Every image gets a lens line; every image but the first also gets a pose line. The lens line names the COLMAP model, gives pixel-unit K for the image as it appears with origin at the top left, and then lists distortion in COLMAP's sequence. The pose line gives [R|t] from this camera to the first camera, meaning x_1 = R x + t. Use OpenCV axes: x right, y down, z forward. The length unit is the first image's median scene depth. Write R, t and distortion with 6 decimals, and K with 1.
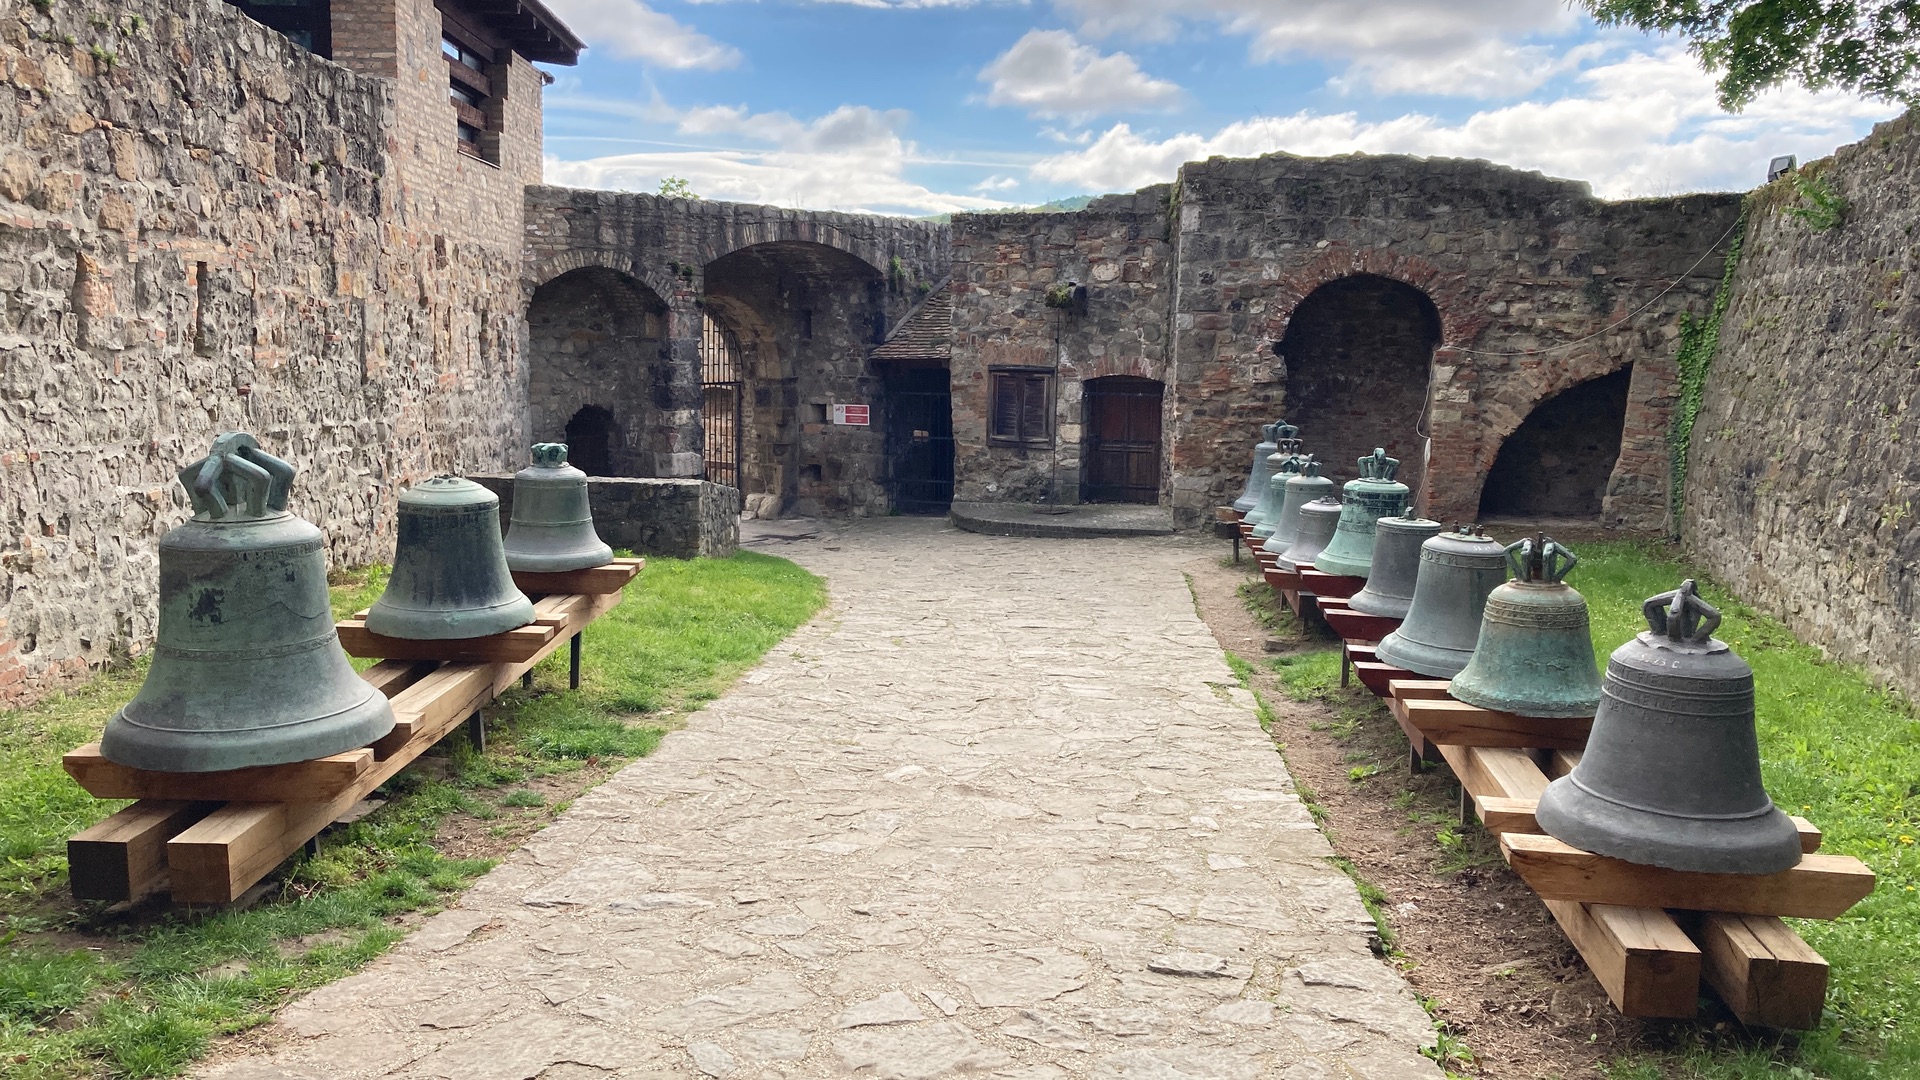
lens RADIAL K [[1508.2, 0, 957.3], [0, 1508.2, 524.7], [0, 0, 1]] dist [0.179367, -0.523428]
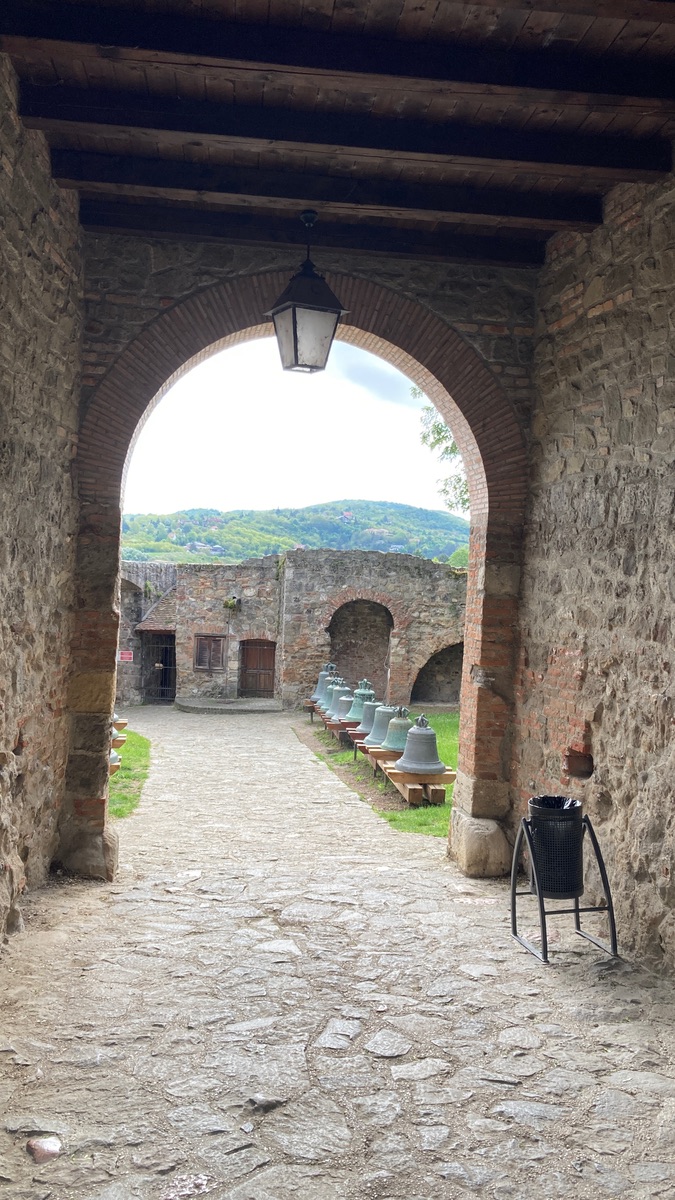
lens RADIAL K [[942.6, 0, 337.5], [0, 942.6, 600.0], [0, 0, 1]] dist [0.179367, -0.523428]
pose [[0.974154, 0.014648, 0.225410, -0.096836], [0.011668, 0.993300, -0.114974, 0.004173], [-0.225584, 0.114633, 0.967456, -0.393617]]
